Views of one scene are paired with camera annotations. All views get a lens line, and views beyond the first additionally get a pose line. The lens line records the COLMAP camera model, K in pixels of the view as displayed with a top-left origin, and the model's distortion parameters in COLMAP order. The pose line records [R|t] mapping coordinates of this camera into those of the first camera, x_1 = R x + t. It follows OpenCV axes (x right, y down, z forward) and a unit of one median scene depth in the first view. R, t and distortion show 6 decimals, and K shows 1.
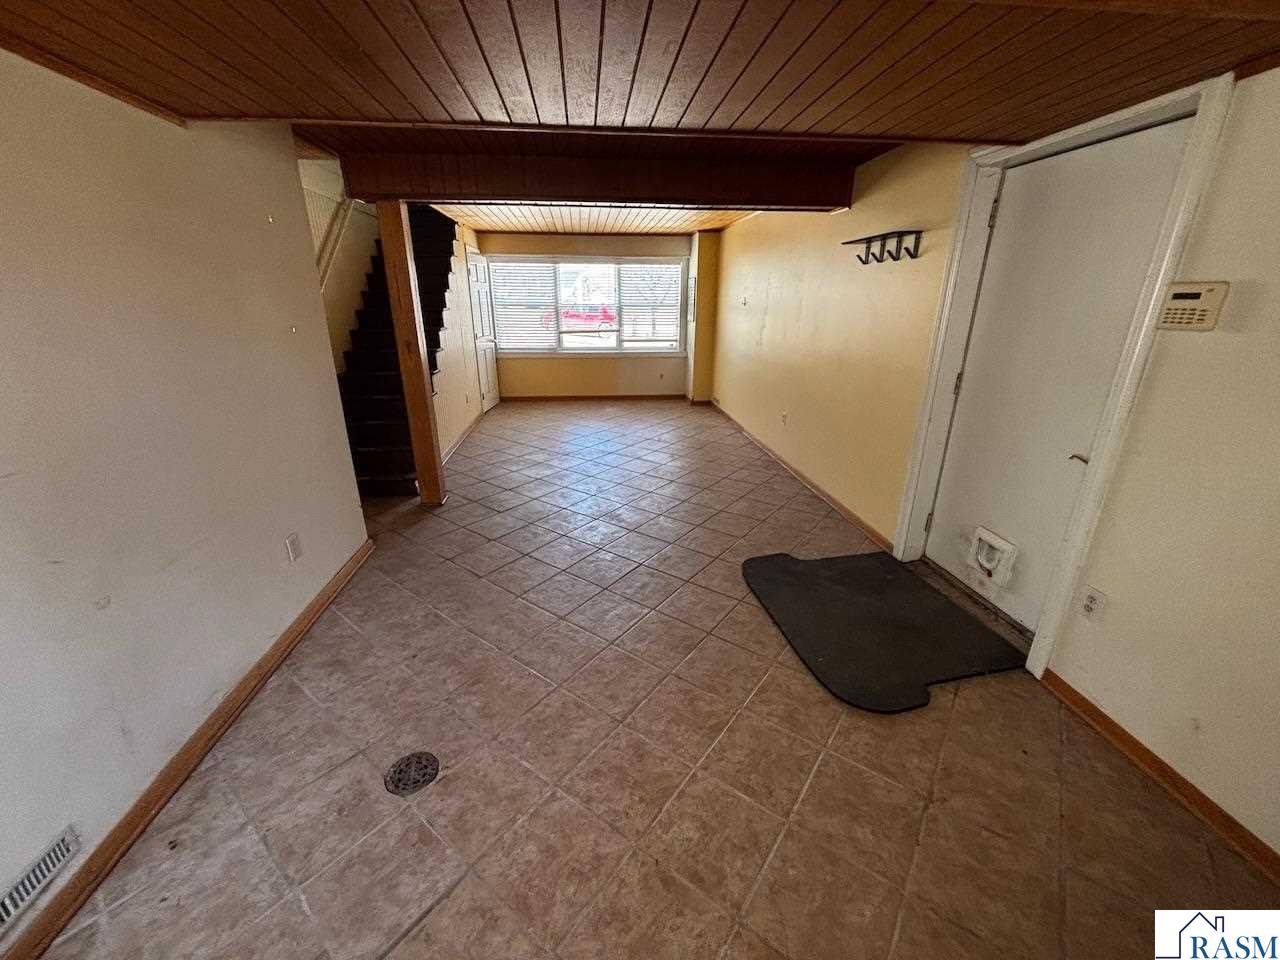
lens RADIAL K [[509.3, 0, 640.0], [0, 509.3, 480.0], [0, 0, 1]] dist [-0.001472, -0.000822]
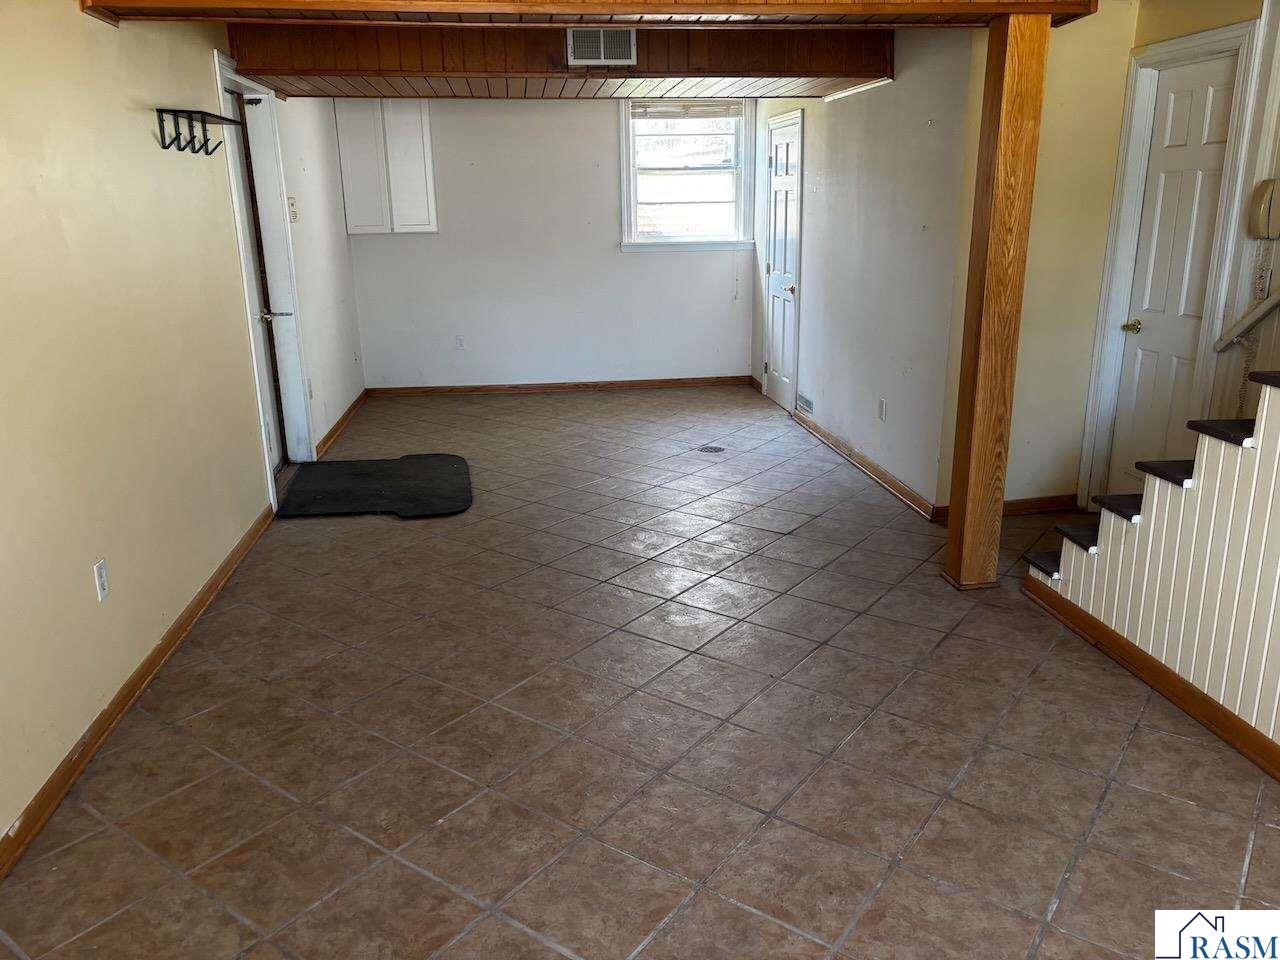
lens RADIAL K [[975.9, 0, 637.2], [0, 975.9, 478.4], [0, 0, 1]] dist [-0.011955, 0.047109]
pose [[-0.999668, 0.017469, -0.018945, -0.052237], [0.003322, 0.816384, 0.577500, -0.704471], [0.025554, 0.577245, -0.816171, 1.976585]]
